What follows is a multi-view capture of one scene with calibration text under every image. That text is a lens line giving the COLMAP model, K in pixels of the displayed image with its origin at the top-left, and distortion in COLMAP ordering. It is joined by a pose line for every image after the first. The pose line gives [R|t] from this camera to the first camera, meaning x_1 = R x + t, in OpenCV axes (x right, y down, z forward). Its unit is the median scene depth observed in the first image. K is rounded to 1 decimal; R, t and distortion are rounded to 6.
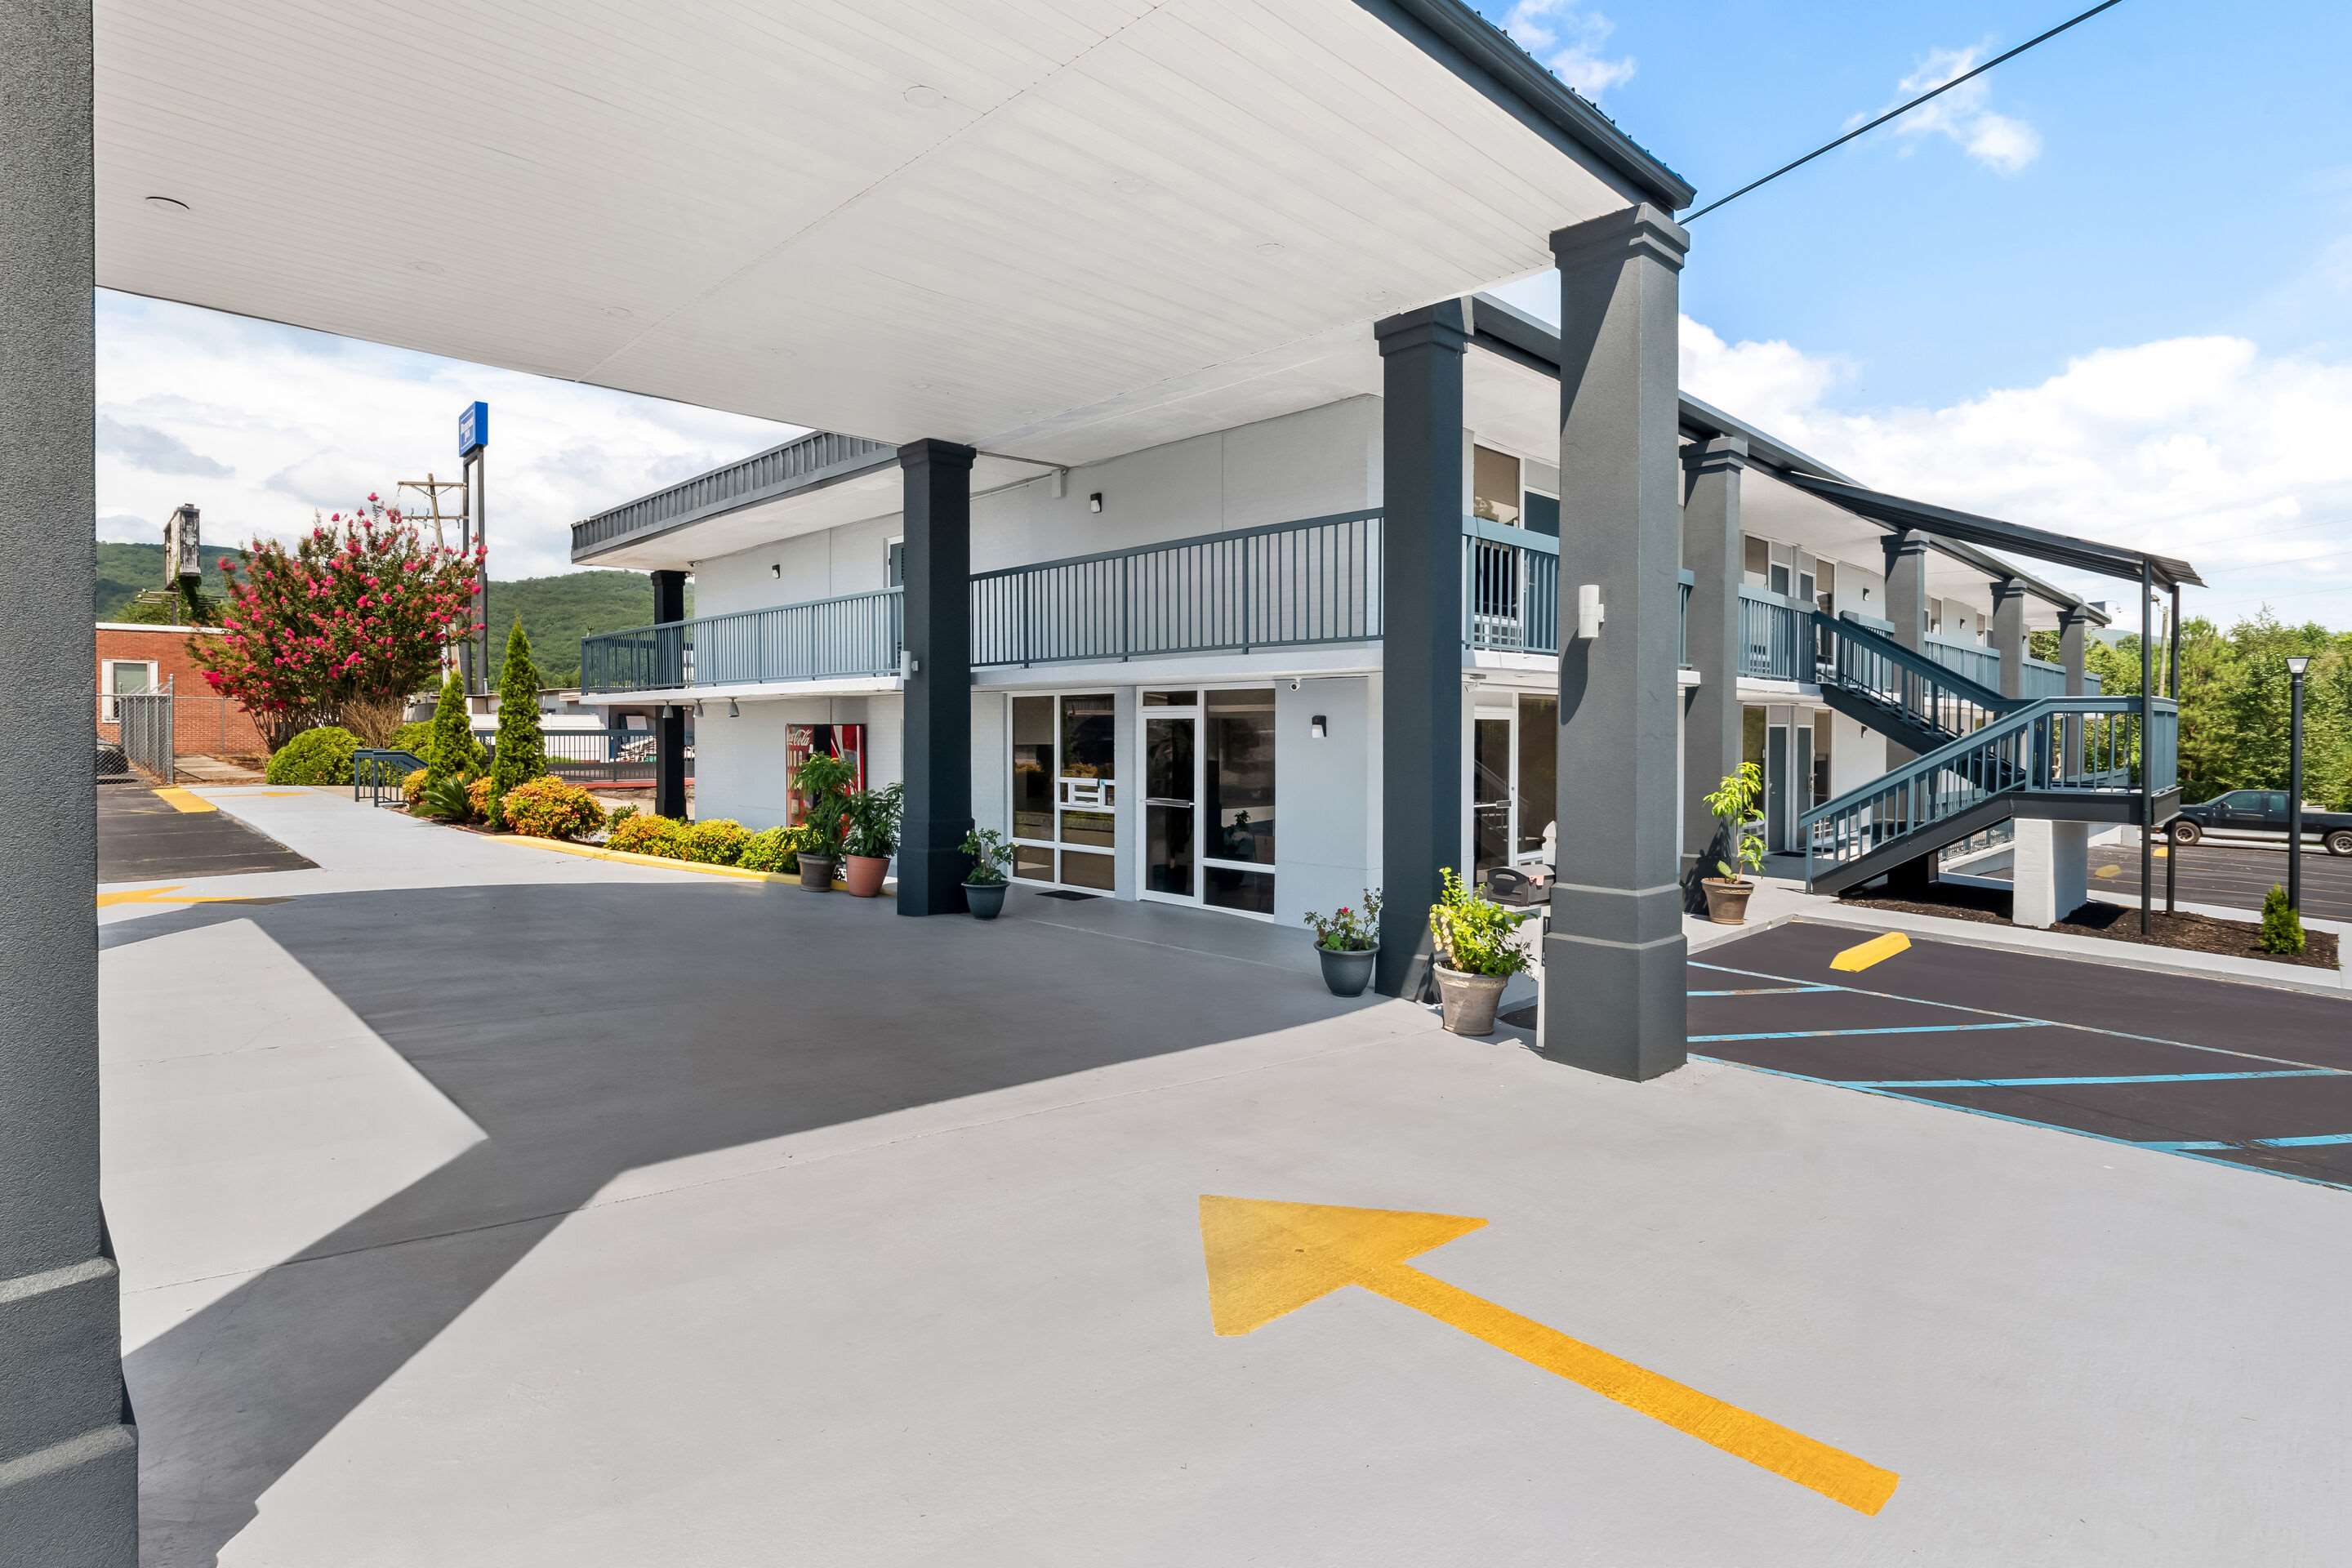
lens RADIAL K [[1175.6, 0, 1181.5], [0, 1175.6, 733.4], [0, 0, 1]] dist [0.000381, 0.000166]
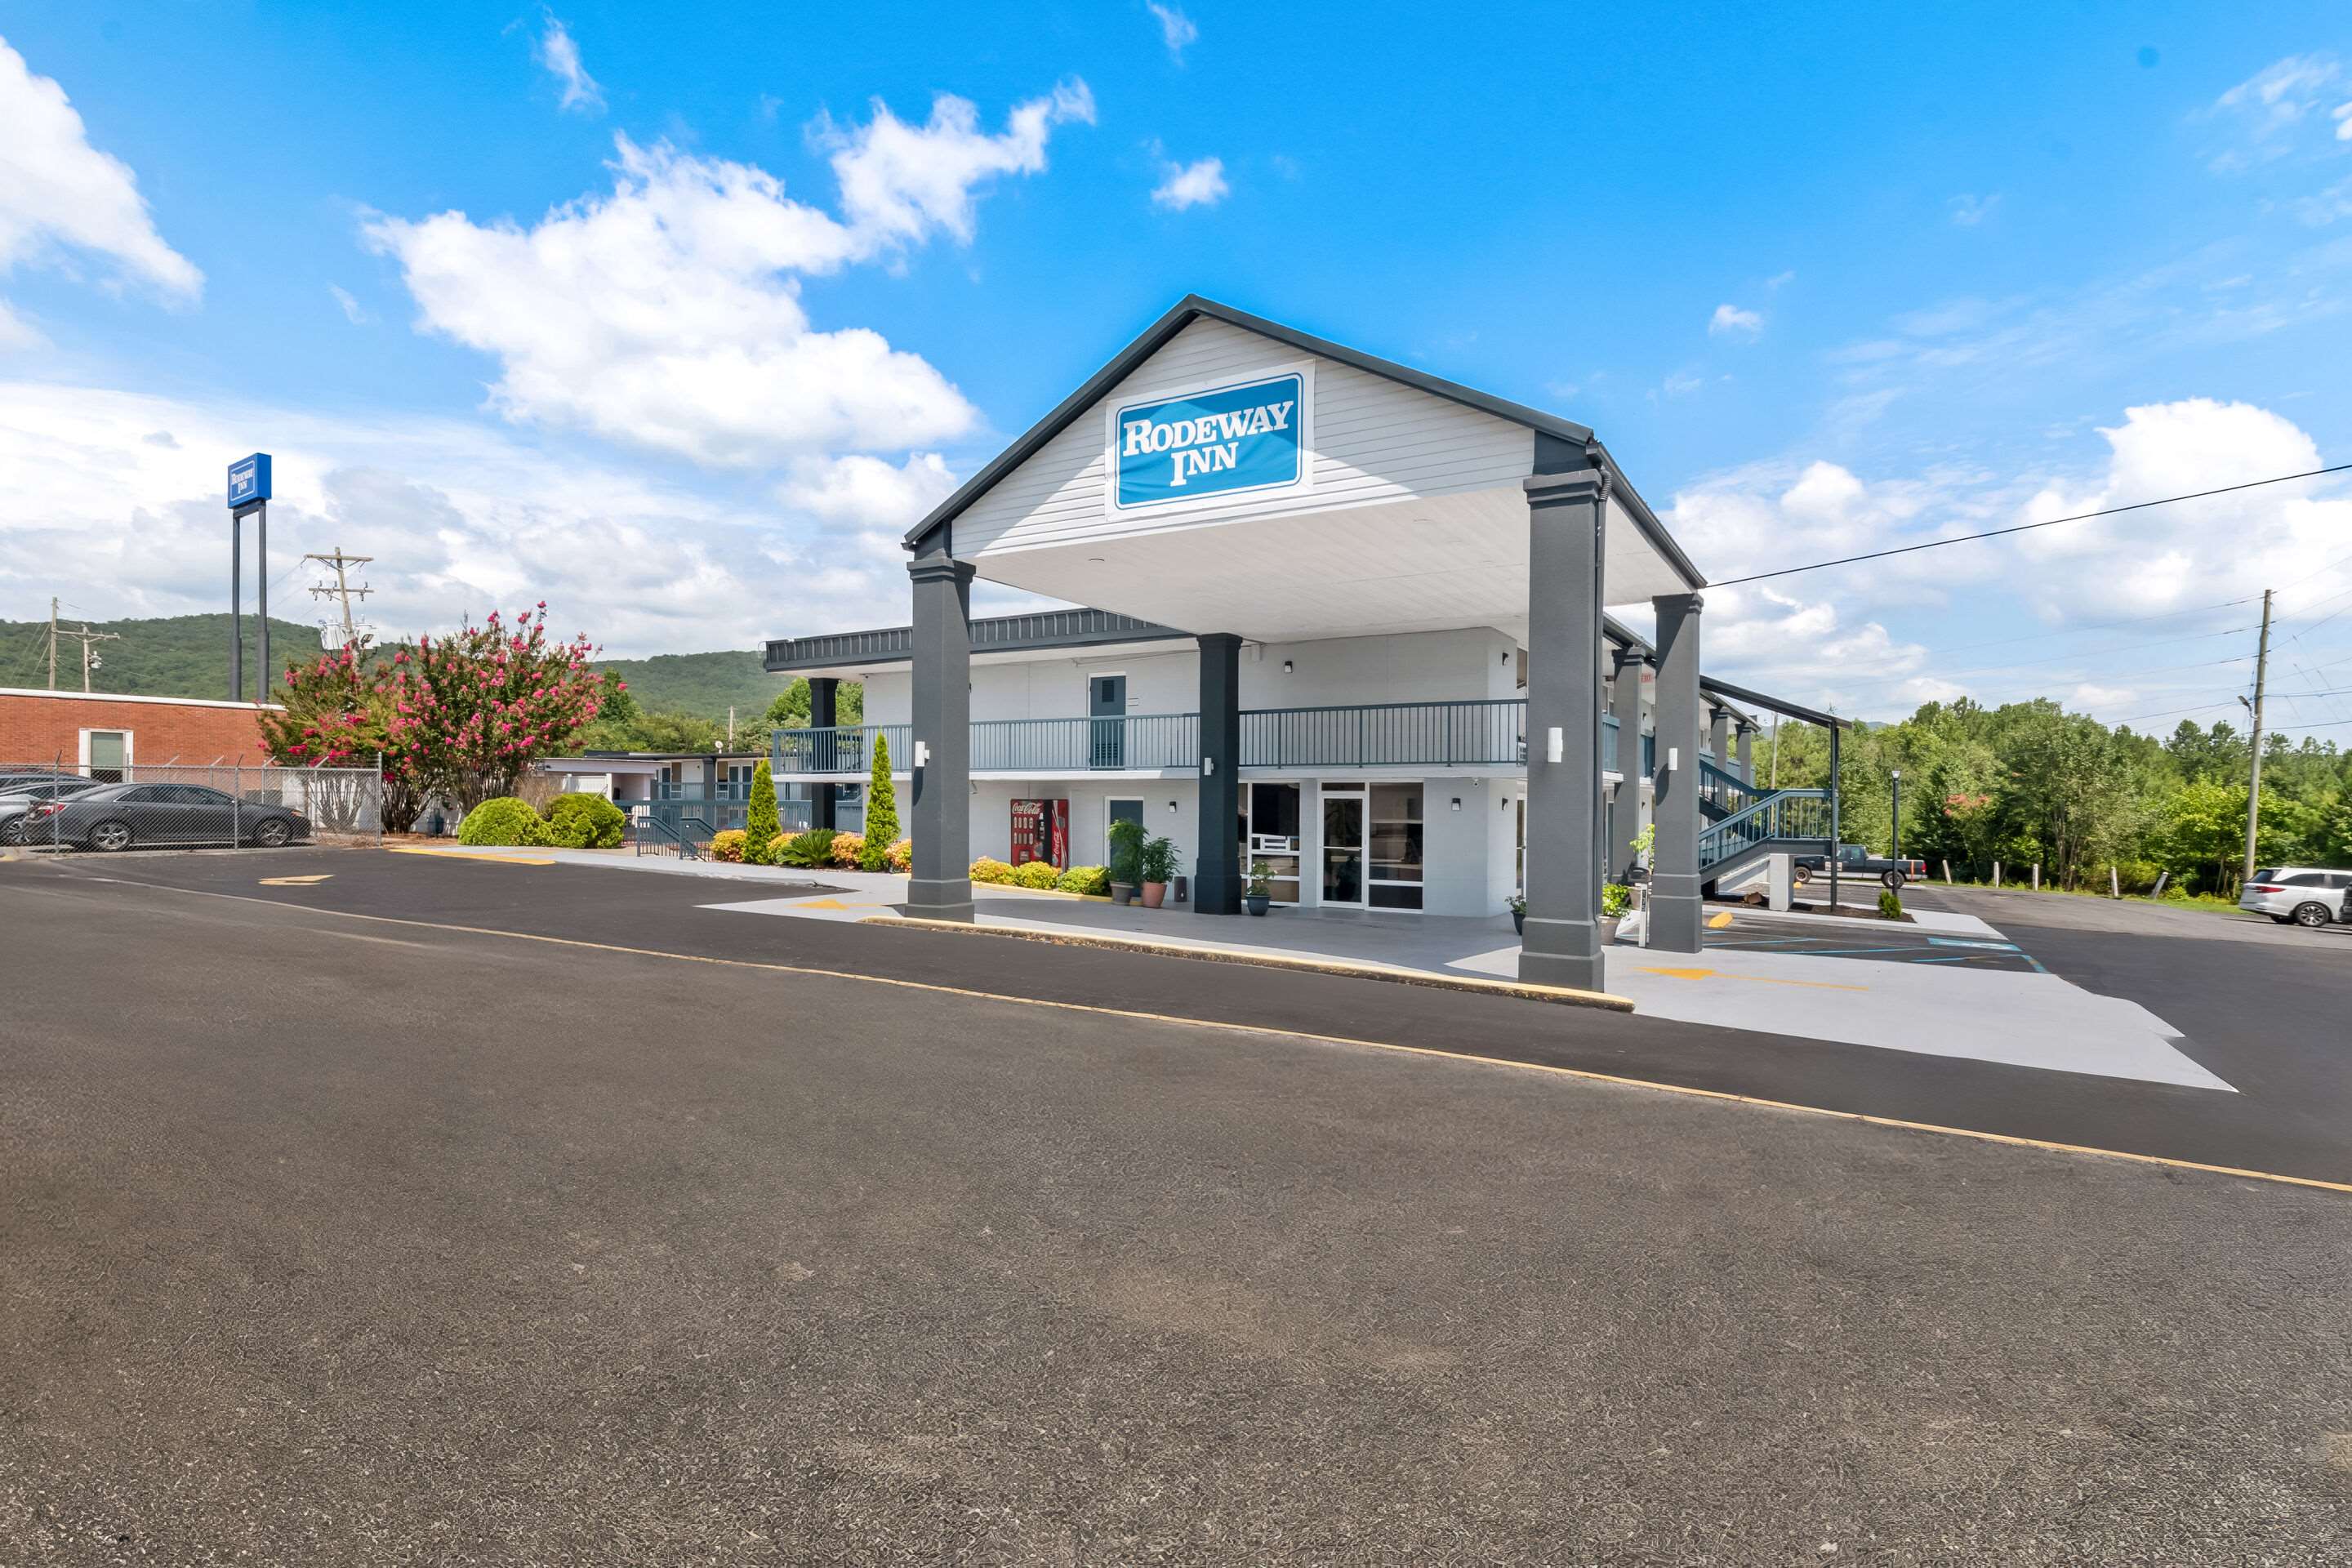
lens RADIAL K [[1144.2, 0, 1175.9], [0, 1144.2, 795.2], [0, 0, 1]] dist [-0.001872, -0.000142]
pose [[0.973297, 0.005173, 0.229489, -0.613024], [-0.003865, 0.999974, -0.006149, -0.006283], [-0.229515, 0.005098, 0.973292, -0.541023]]
